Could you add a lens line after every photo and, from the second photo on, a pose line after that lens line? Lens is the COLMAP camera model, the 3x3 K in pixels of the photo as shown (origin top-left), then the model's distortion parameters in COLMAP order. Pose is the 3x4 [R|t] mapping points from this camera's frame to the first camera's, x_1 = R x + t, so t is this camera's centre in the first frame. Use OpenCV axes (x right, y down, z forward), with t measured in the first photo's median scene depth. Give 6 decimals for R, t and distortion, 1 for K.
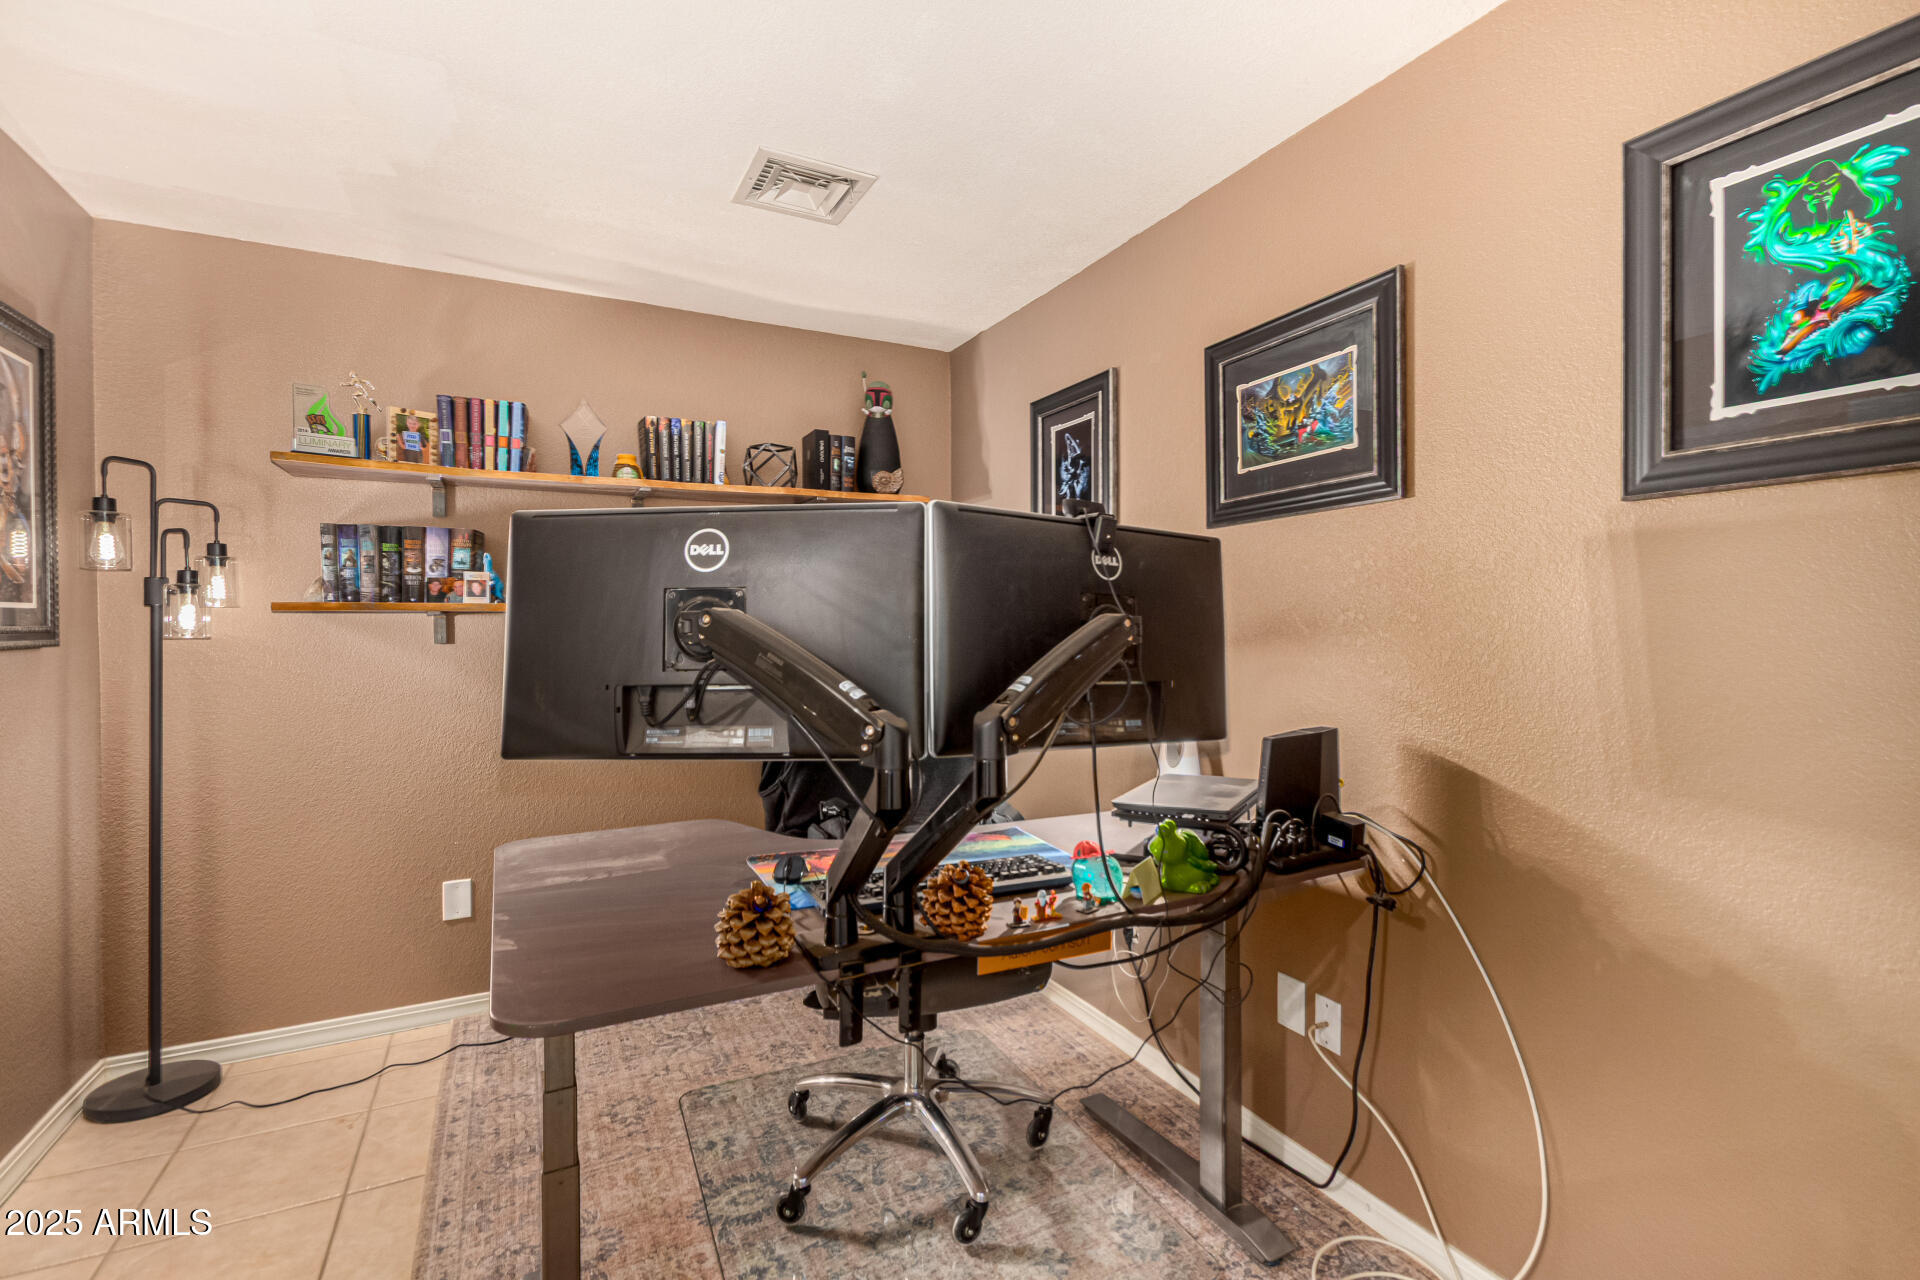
lens RADIAL K [[889.1, 0, 958.5], [0, 889.1, 626.4], [0, 0, 1]] dist [0.012110, -0.005565]
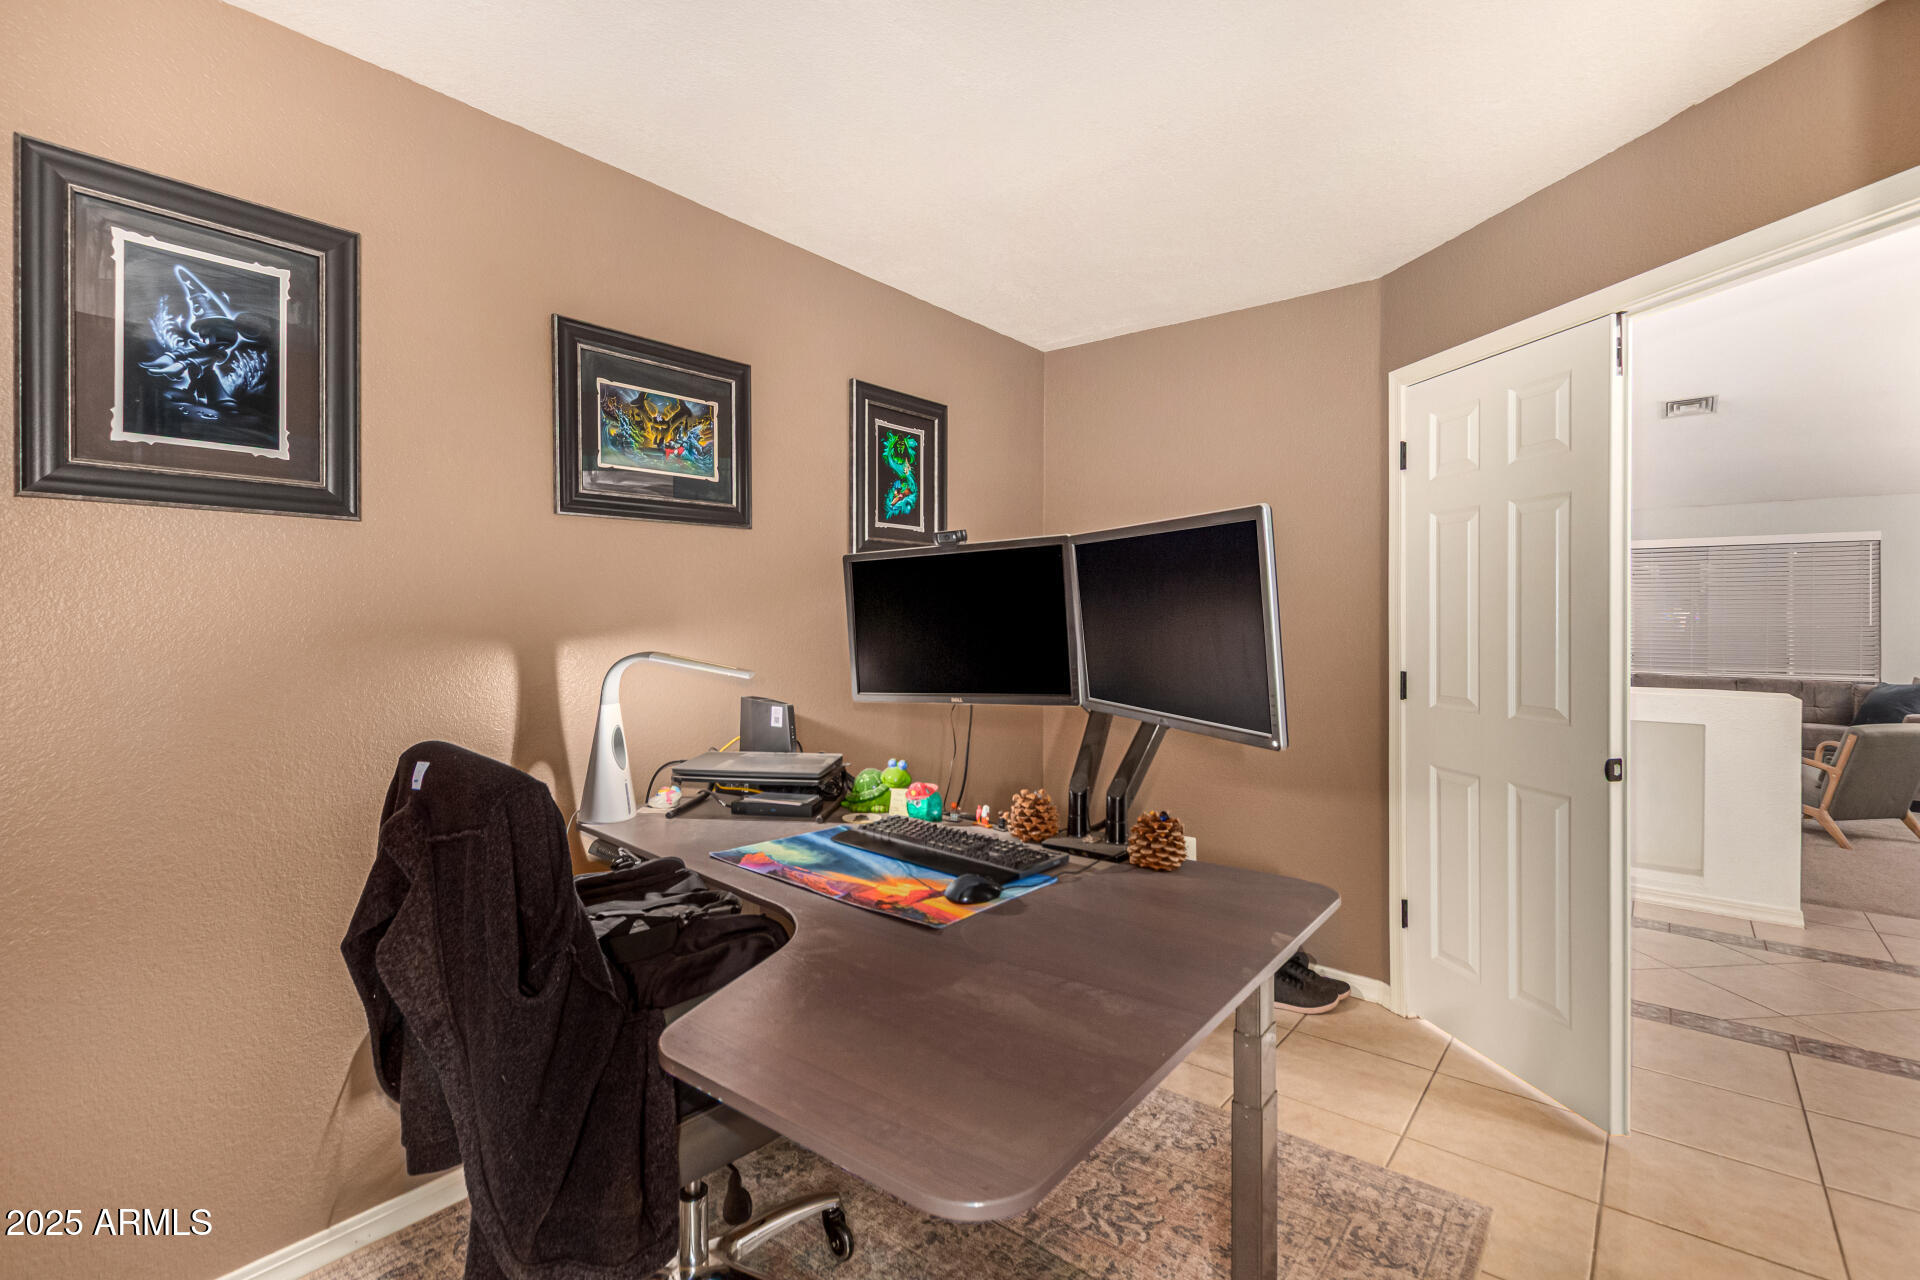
lens RADIAL K [[889.1, 0, 954.9], [0, 889.1, 628.6], [0, 0, 1]] dist [0.012110, -0.005565]
pose [[-0.421456, 0.019802, 0.906633, -0.786644], [0.028060, 0.999568, -0.008788, 0.028248], [-0.906415, 0.021736, -0.421829, 1.135792]]
